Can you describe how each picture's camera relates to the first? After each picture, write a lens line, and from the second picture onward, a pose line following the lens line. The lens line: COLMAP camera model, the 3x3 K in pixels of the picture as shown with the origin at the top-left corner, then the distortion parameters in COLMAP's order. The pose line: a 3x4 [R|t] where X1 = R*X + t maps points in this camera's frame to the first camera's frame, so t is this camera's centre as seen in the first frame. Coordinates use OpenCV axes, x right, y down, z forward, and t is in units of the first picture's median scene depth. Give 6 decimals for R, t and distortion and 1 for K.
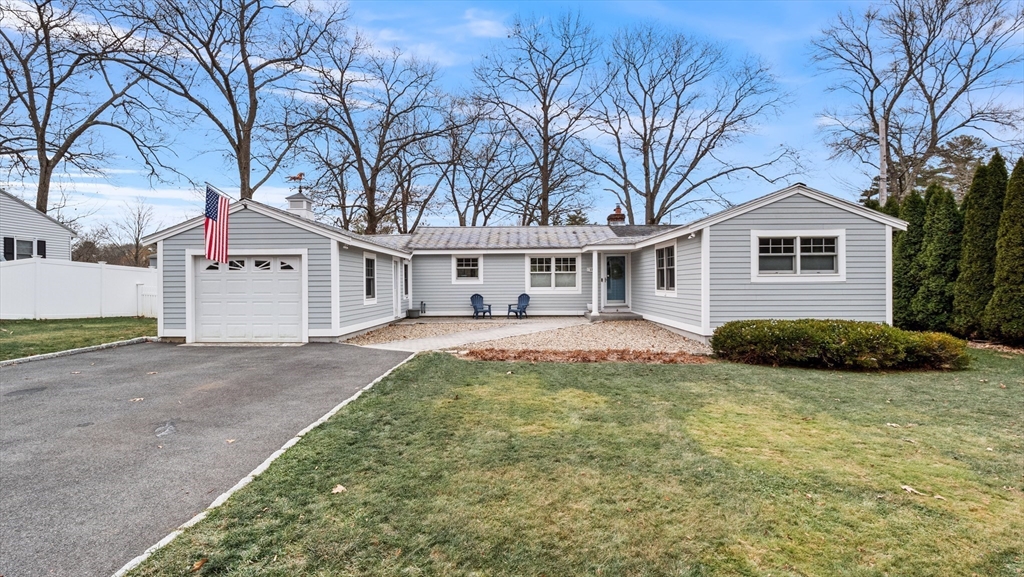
lens RADIAL K [[500.0, 0, 512.0], [0, 500.0, 288.5], [0, 0, 1]] dist [0.001775, -0.000272]
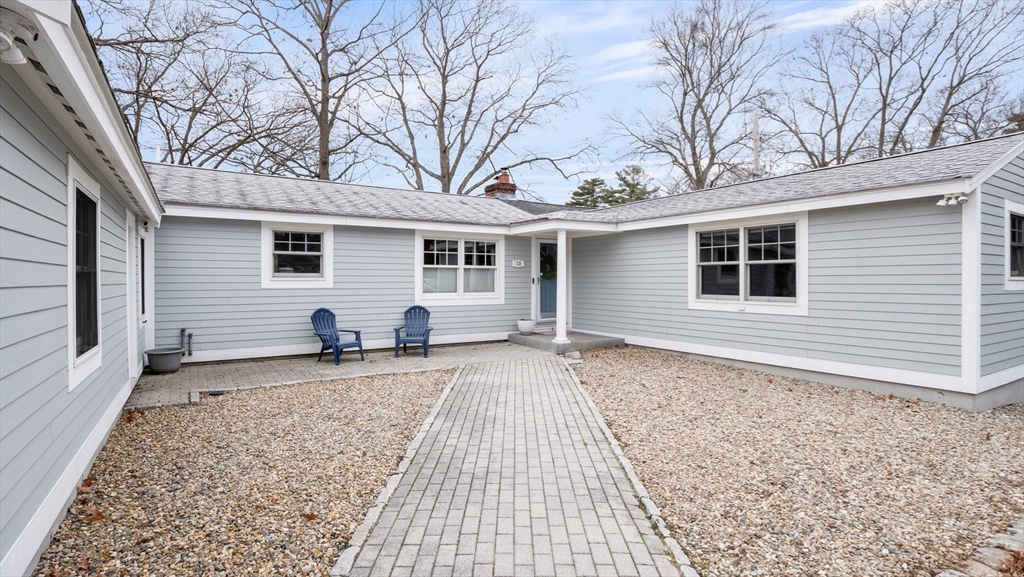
lens RADIAL K [[500.0, 0, 512.0], [0, 500.0, 288.5], [0, 0, 1]] dist [0.001775, -0.000272]
pose [[0.839056, -0.001509, 0.544043, -0.176543], [-0.000723, 0.999992, 0.003889, -0.009915], [-0.544044, -0.003657, 0.839048, 0.495054]]
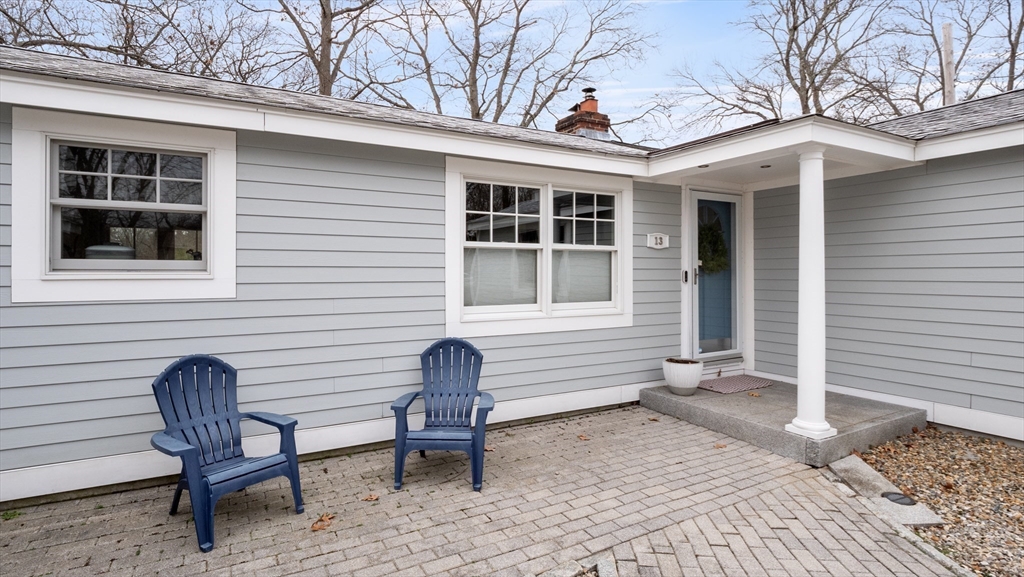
lens RADIAL K [[516.4, 0, 511.9], [0, 516.4, 269.7], [0, 0, 1]] dist [-0.004958, -0.000936]
pose [[0.866960, 0.008014, 0.498314, -0.064118], [0.002311, 0.999795, -0.020099, -0.015183], [-0.498373, 0.018577, 0.866764, 0.780411]]
